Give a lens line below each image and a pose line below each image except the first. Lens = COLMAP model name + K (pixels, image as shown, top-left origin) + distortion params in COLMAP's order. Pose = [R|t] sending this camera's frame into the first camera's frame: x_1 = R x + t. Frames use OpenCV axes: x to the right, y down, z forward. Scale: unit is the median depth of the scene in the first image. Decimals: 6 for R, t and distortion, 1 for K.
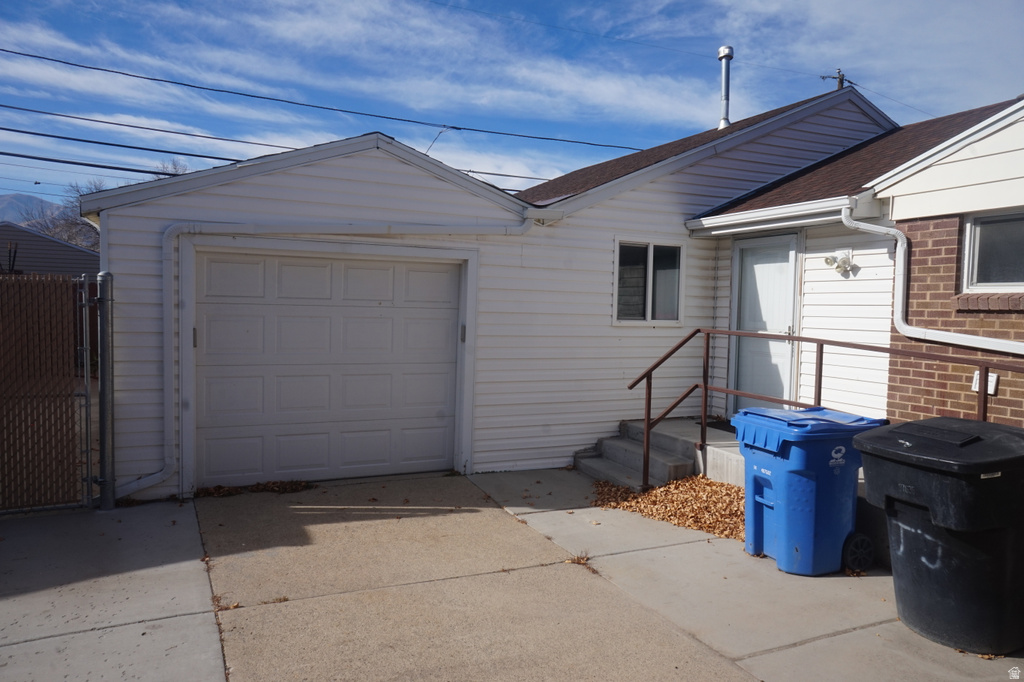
lens RADIAL K [[703.0, 0, 515.5], [0, 703.0, 344.5], [0, 0, 1]] dist [-0.062015, 0.088243]
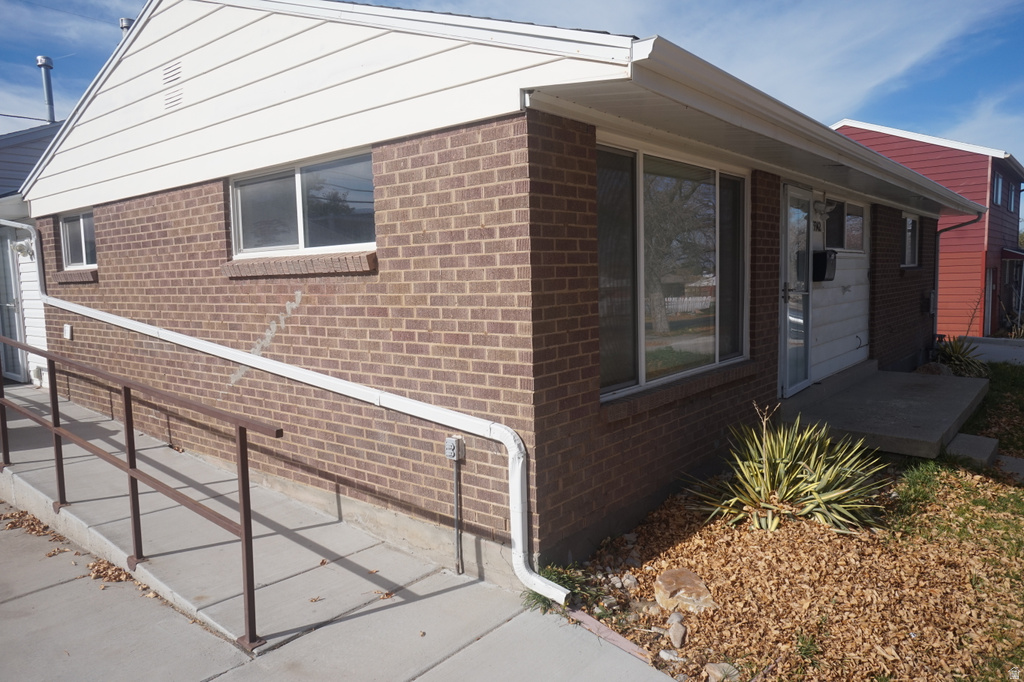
lens RADIAL K [[703.0, 0, 512.8], [0, 703.0, 339.5], [0, 0, 1]] dist [-0.062015, 0.088243]
pose [[0.904363, -0.082955, 0.418625, 0.736802], [0.066659, 0.996344, 0.053432, 0.044545], [-0.421527, -0.020417, 0.906586, -0.591364]]
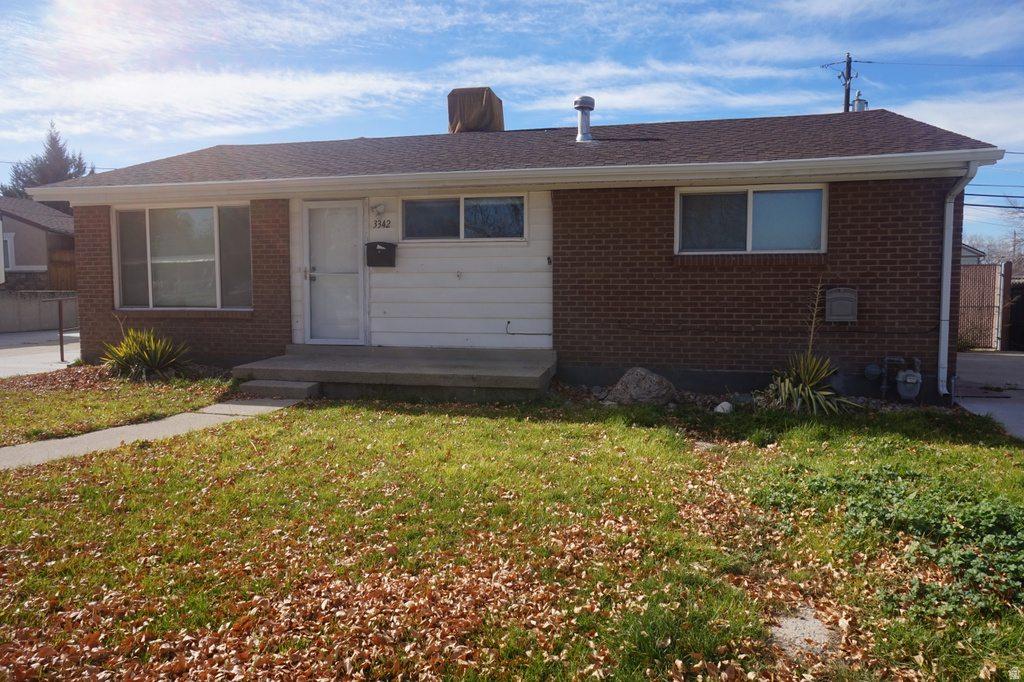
lens RADIAL K [[703.0, 0, 514.4], [0, 703.0, 345.5], [0, 0, 1]] dist [-0.062015, 0.088243]
pose [[0.779722, 0.030729, -0.625371, 2.850772], [-0.015598, 0.999438, 0.029661, 0.162871], [0.625931, -0.013372, 0.779764, -0.747518]]
